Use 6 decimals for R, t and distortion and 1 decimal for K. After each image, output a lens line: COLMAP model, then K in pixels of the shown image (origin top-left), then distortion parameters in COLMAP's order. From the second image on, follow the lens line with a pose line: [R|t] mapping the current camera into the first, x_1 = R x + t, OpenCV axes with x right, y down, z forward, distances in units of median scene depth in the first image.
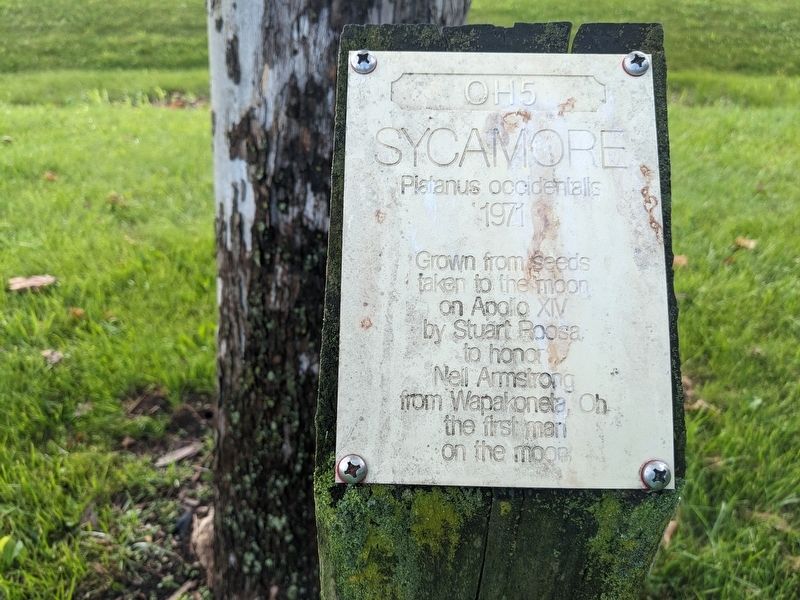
lens RADIAL K [[632.1, 0, 403.6], [0, 632.1, 301.2], [0, 0, 1]] dist [0.058908, -0.105347]
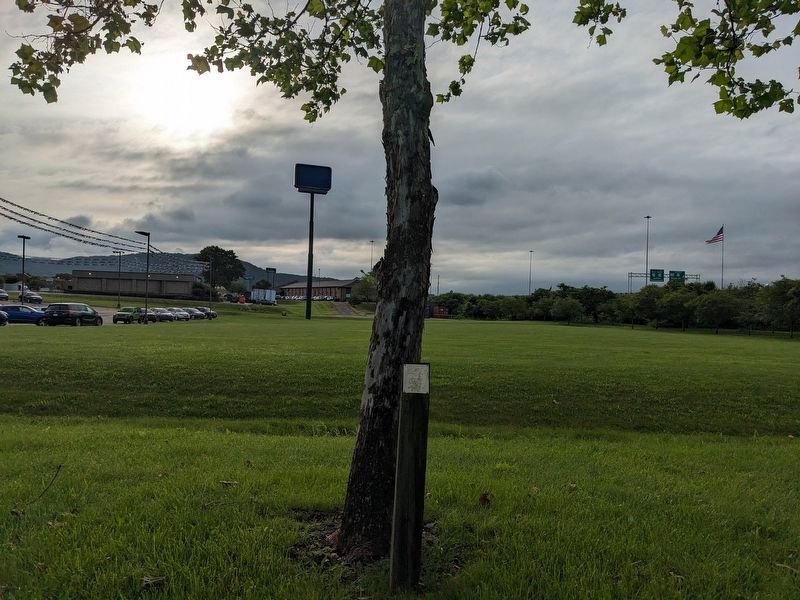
lens RADIAL K [[632.1, 0, 403.6], [0, 632.1, 301.2], [0, 0, 1]] dist [0.058908, -0.105347]
pose [[0.999581, 0.026974, 0.010488, -0.014141], [-0.017006, 0.840665, -0.541288, 0.285018], [-0.023418, 0.540883, 0.840772, -0.543455]]
